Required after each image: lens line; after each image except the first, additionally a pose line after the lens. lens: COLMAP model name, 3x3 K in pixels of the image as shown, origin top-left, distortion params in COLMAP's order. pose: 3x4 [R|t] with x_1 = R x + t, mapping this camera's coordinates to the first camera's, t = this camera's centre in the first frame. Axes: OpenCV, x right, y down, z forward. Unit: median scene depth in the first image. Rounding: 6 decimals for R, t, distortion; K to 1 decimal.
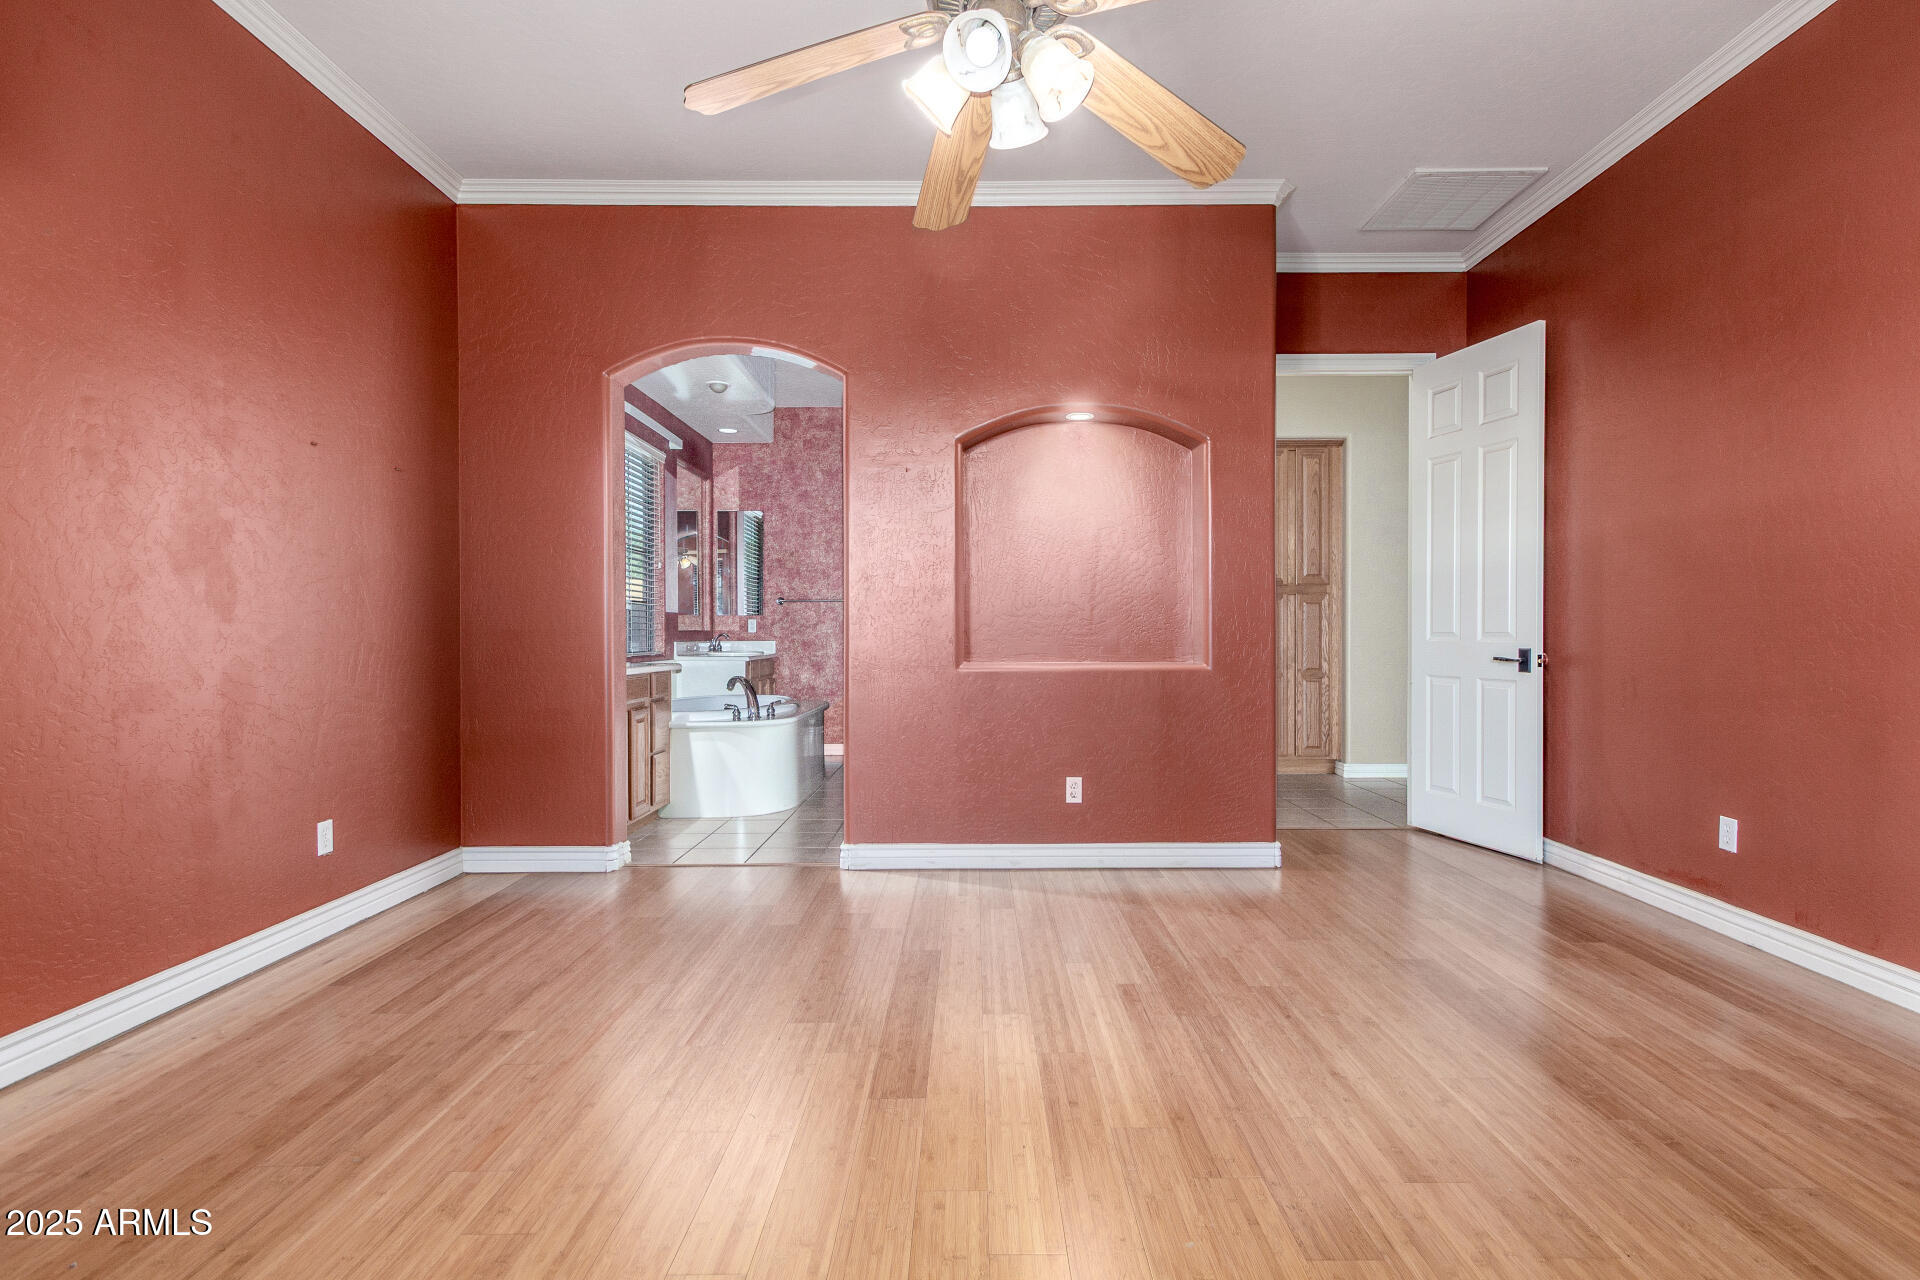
lens RADIAL K [[918.7, 0, 972.6], [0, 918.7, 637.1], [0, 0, 1]] dist [0.010016, -0.000936]
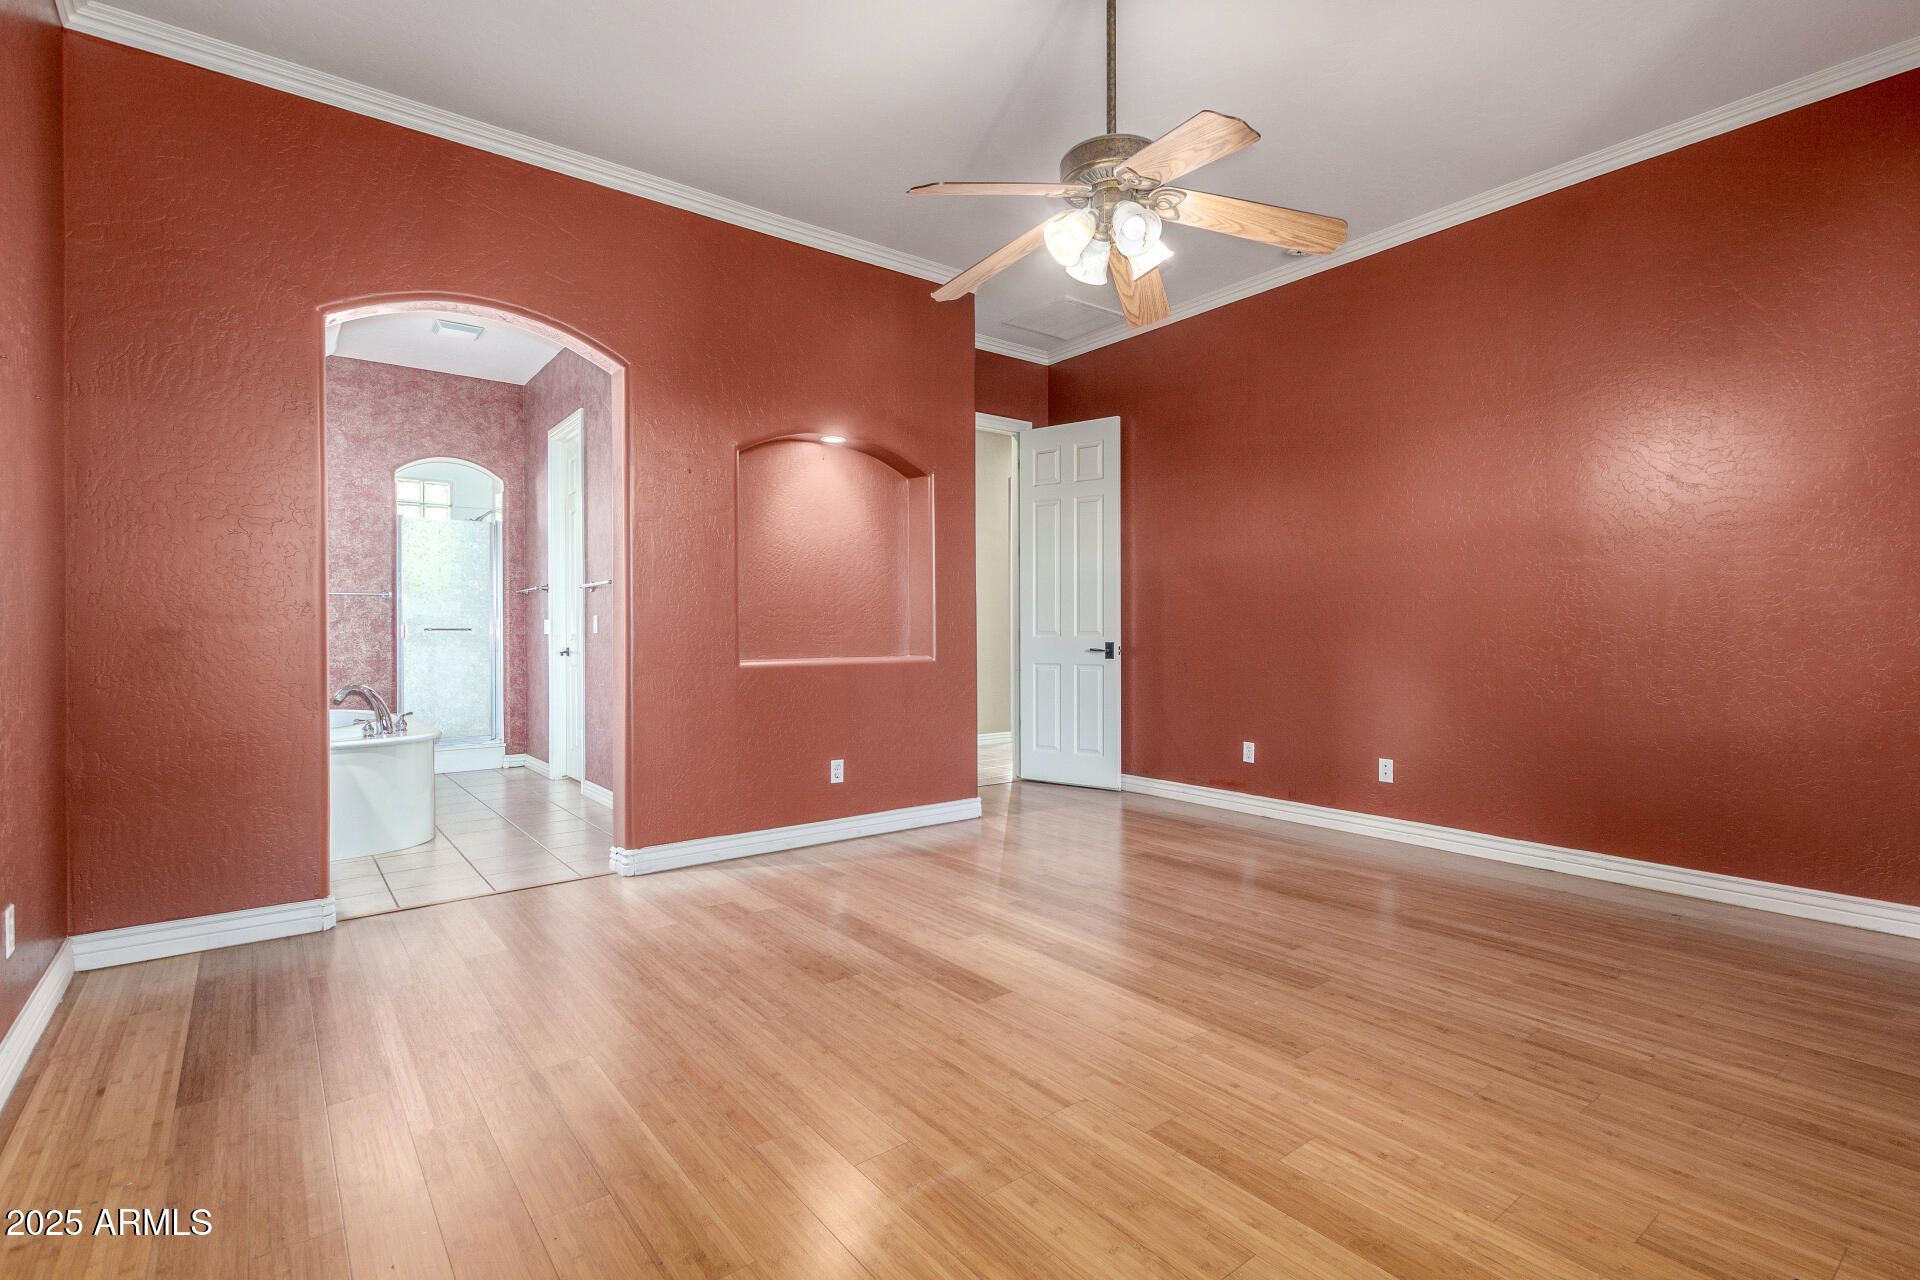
lens RADIAL K [[910.2, 0, 992.4], [0, 910.2, 629.4], [0, 0, 1]] dist [0.007076, -0.000170]
pose [[0.779106, 0.000571, 0.626892, -0.502230], [0.004449, 0.999969, -0.006439, 0.000689], [-0.626876, 0.007806, 0.779080, 0.011418]]
